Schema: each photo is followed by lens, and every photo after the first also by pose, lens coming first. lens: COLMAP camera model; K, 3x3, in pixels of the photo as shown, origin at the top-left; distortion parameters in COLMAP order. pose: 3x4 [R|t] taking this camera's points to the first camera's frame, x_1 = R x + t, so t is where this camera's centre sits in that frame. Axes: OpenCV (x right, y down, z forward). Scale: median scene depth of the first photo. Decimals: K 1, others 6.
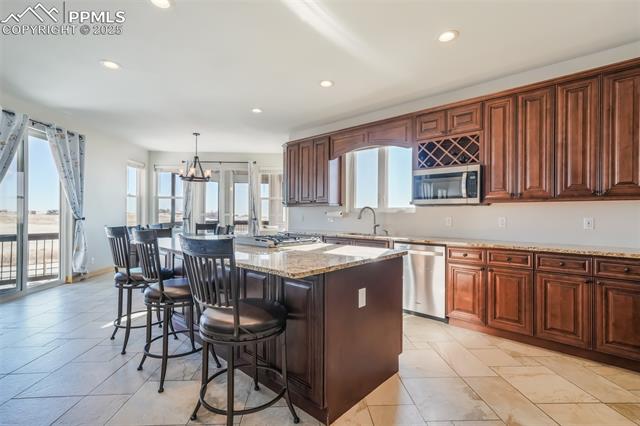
lens RADIAL K [[293.8, 0, 320.6], [0, 293.8, 213.4], [0, 0, 1]] dist [0.000796, 0.000341]
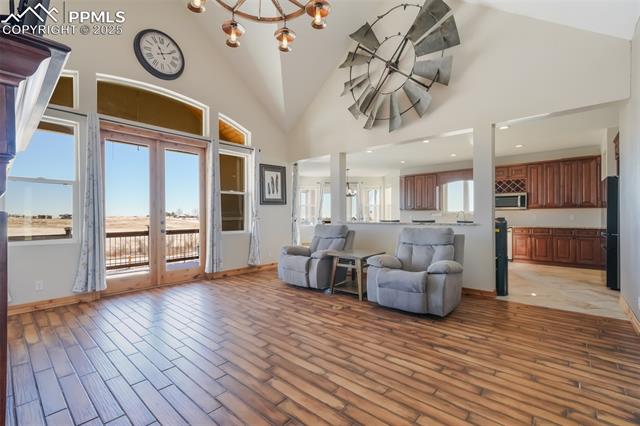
lens RADIAL K [[278.5, 0, 321.5], [0, 278.5, 214.9], [0, 0, 1]] dist [0.002533, 0.000028]
pose [[0.999970, -0.007085, 0.003009, -1.089603], [0.007098, 0.999965, -0.004318, 0.008231], [-0.002978, 0.004339, 0.999986, -1.203877]]
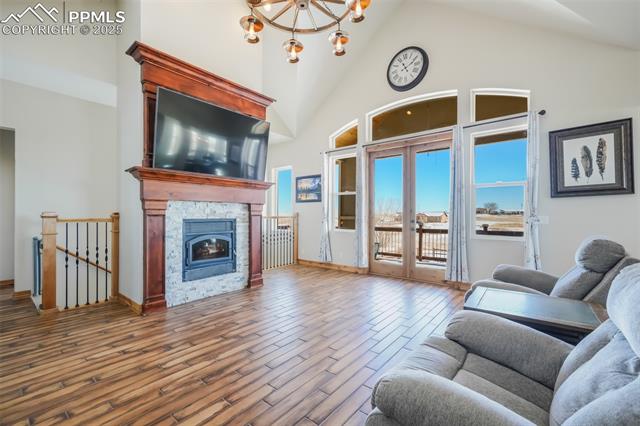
lens RADIAL K [[278.5, 0, 321.4], [0, 278.5, 212.0], [0, 0, 1]] dist [0.002533, 0.000028]
pose [[0.036436, -0.011048, -0.999275, 2.719210], [-0.002842, 0.999934, -0.011159, -0.014075], [0.999332, 0.003246, 0.036403, 3.425369]]
